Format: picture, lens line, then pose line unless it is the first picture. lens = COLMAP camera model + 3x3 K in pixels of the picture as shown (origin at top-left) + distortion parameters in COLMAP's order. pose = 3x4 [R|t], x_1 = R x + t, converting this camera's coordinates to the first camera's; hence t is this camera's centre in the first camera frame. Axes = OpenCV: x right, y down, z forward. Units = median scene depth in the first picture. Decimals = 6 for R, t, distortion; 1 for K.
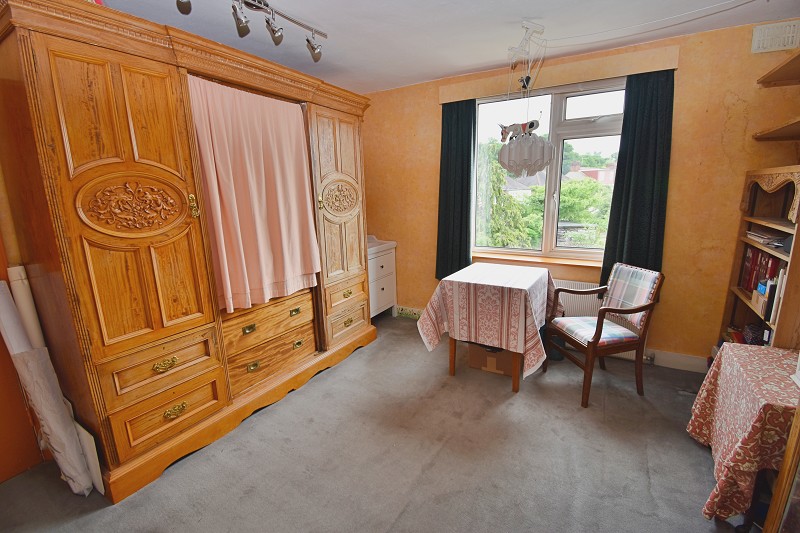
lens RADIAL K [[354.4, 0, 400.0], [0, 354.4, 266.5], [0, 0, 1]] dist [0.013041, -0.016971]
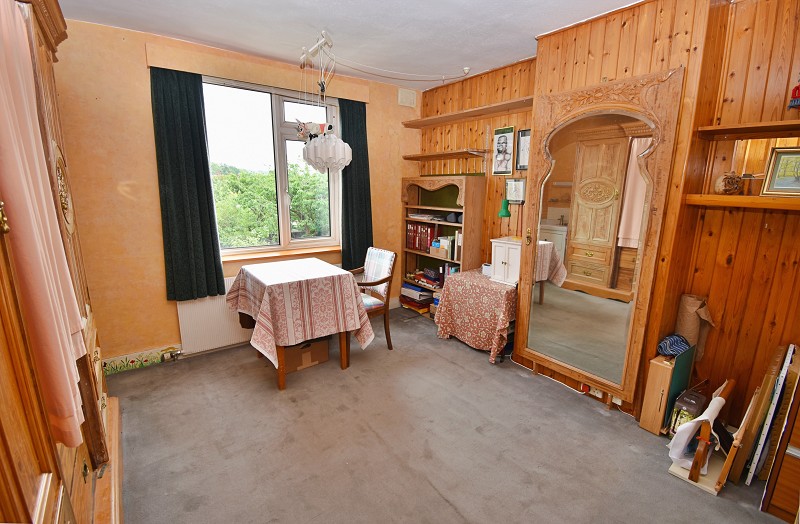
lens RADIAL K [[370.3, 0, 383.1], [0, 370.3, 263.3], [0, 0, 1]] dist [-0.000421, -0.000437]
pose [[0.394169, -0.159284, 0.905130, -0.629267], [0.172927, 0.980129, 0.097175, -0.058666], [-0.902622, 0.118217, 0.413881, 0.391911]]
